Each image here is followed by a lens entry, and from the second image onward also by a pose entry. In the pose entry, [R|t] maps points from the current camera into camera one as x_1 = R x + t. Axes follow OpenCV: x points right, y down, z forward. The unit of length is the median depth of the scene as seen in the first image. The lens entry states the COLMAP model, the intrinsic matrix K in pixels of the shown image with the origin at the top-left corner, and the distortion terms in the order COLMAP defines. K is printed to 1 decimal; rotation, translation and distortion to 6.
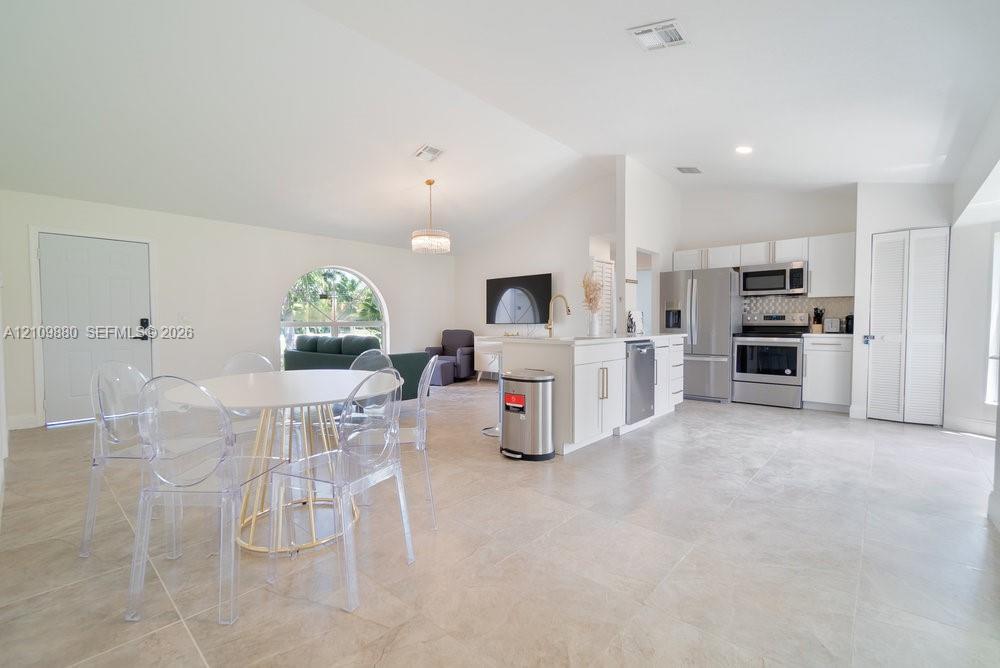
lens RADIAL K [[438.2, 0, 498.4], [0, 438.2, 335.7], [0, 0, 1]] dist [-0.001841, -0.000663]
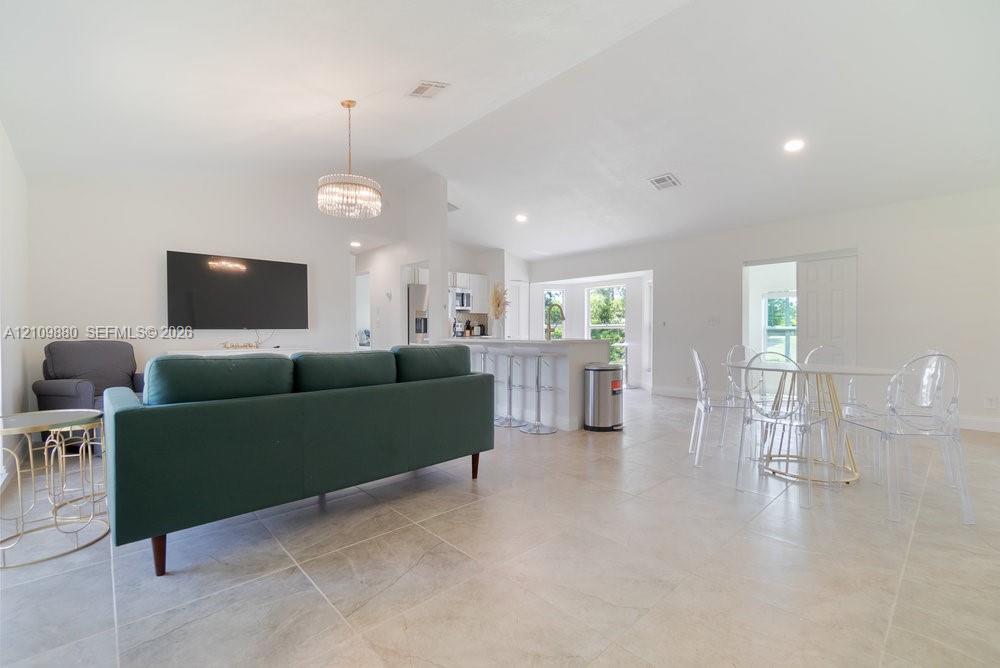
lens RADIAL K [[432.3, 0, 500.0], [0, 432.3, 334.0], [0, 0, 1]] dist [-0.000766, 0.000131]
pose [[0.090909, -0.002525, 0.995856, -0.762702], [0.030857, 0.999524, -0.000283, -0.009815], [-0.995381, 0.030754, 0.090943, 0.735151]]
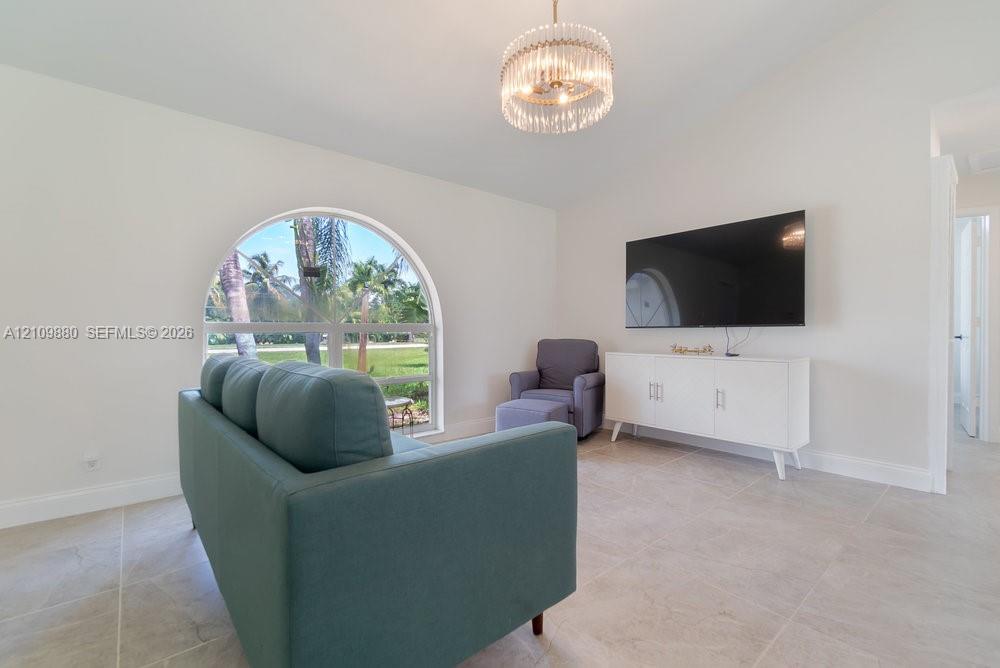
lens RADIAL K [[438.2, 0, 498.4], [0, 438.2, 335.7], [0, 0, 1]] dist [-0.001841, -0.000663]
pose [[0.991257, 0.007209, -0.131750, -0.152686], [-0.010414, 0.999666, -0.023648, -0.005328], [0.131536, 0.024814, 0.991001, 0.659711]]
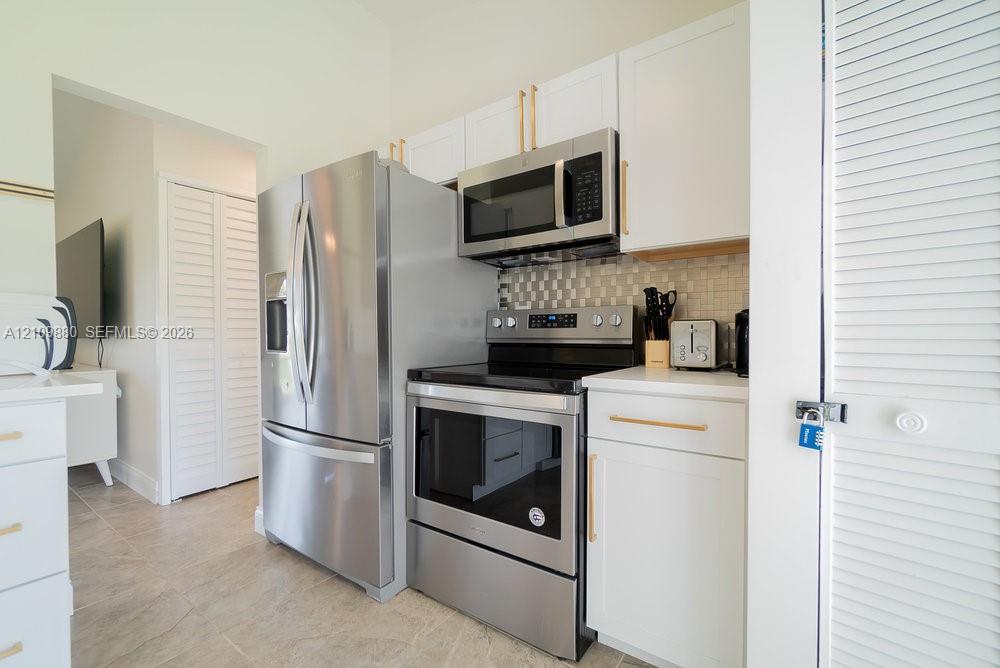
lens RADIAL K [[432.3, 0, 500.0], [0, 432.3, 334.0], [0, 0, 1]] dist [-0.000766, 0.000131]
pose [[0.995380, -0.001359, 0.096005, 0.574875], [0.004348, 0.999512, -0.030929, -0.020933], [-0.095916, 0.031204, 0.994900, 0.687747]]
